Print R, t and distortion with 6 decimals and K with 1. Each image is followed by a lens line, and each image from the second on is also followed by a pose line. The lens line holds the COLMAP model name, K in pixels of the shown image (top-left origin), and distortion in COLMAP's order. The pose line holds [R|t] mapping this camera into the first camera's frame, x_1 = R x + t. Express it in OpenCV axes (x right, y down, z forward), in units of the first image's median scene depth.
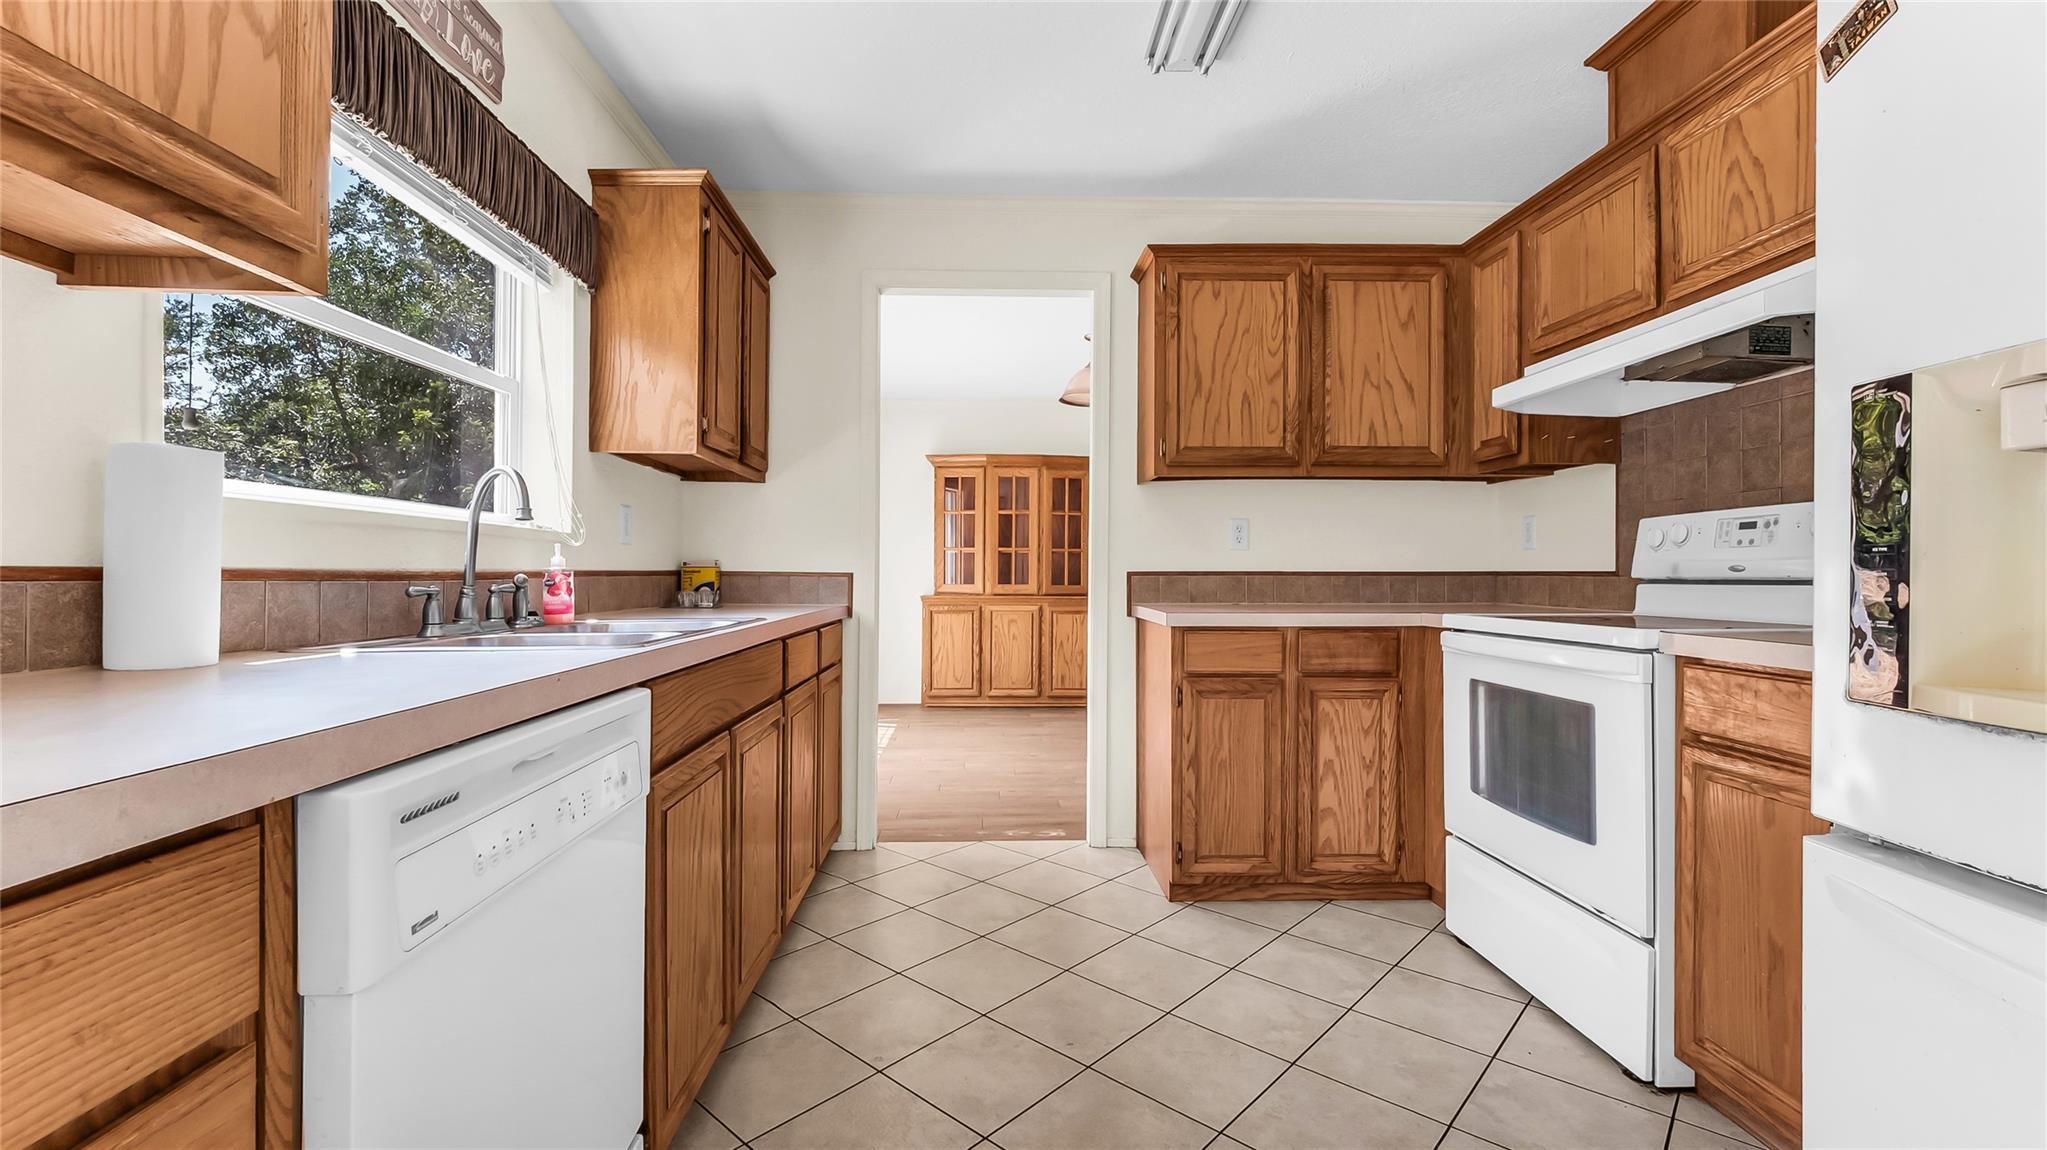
lens RADIAL K [[848.1, 0, 1015.4], [0, 848.1, 569.1], [0, 0, 1]] dist [-0.001514, -0.002345]
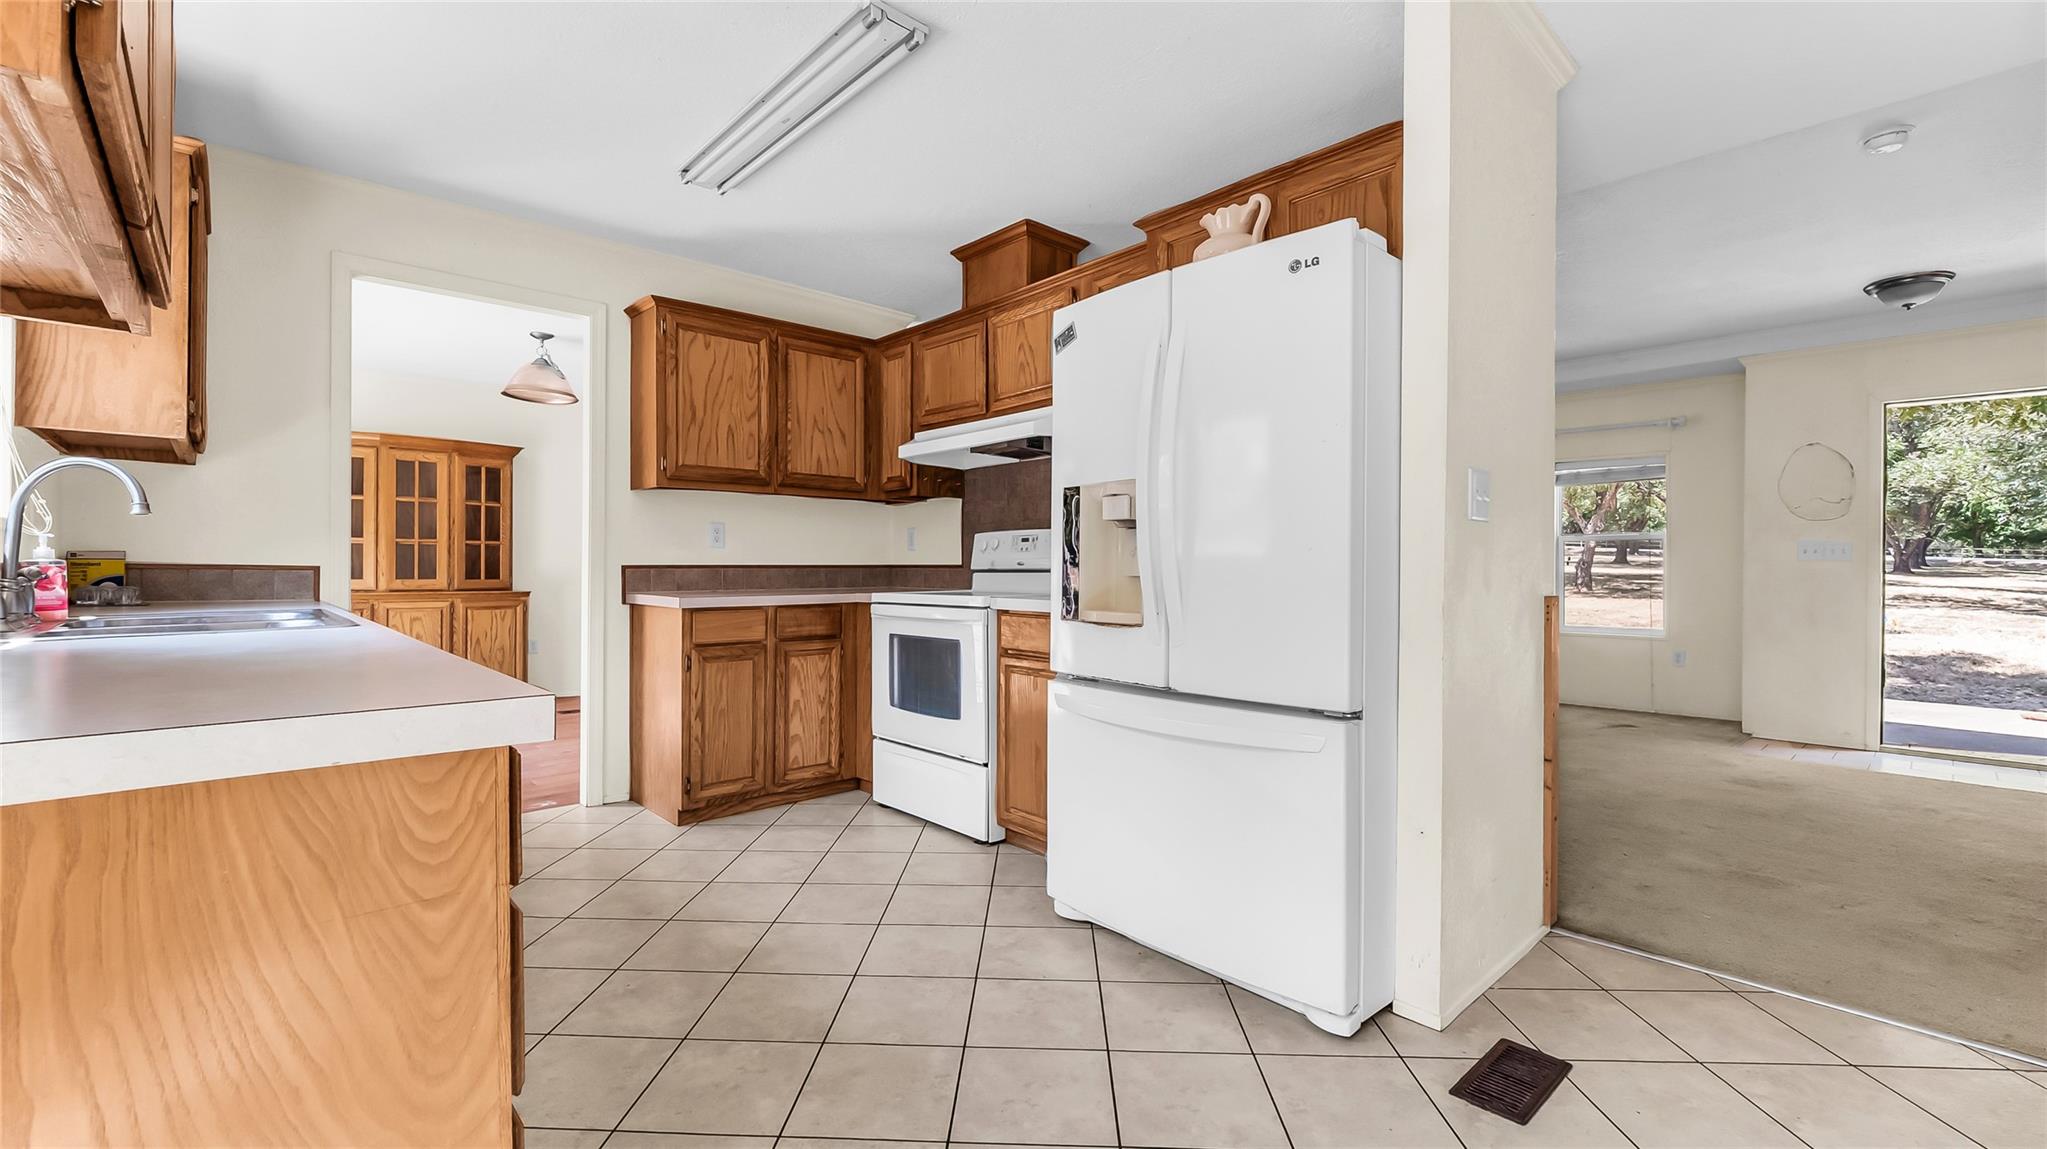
lens RADIAL K [[848.1, 0, 1042.2], [0, 848.1, 567.4], [0, 0, 1]] dist [-0.001514, -0.002345]
pose [[0.736107, -0.000426, 0.676865, -0.304694], [-0.002796, 0.999989, 0.003671, 0.000860], [-0.676859, -0.004594, 0.736098, -0.327834]]
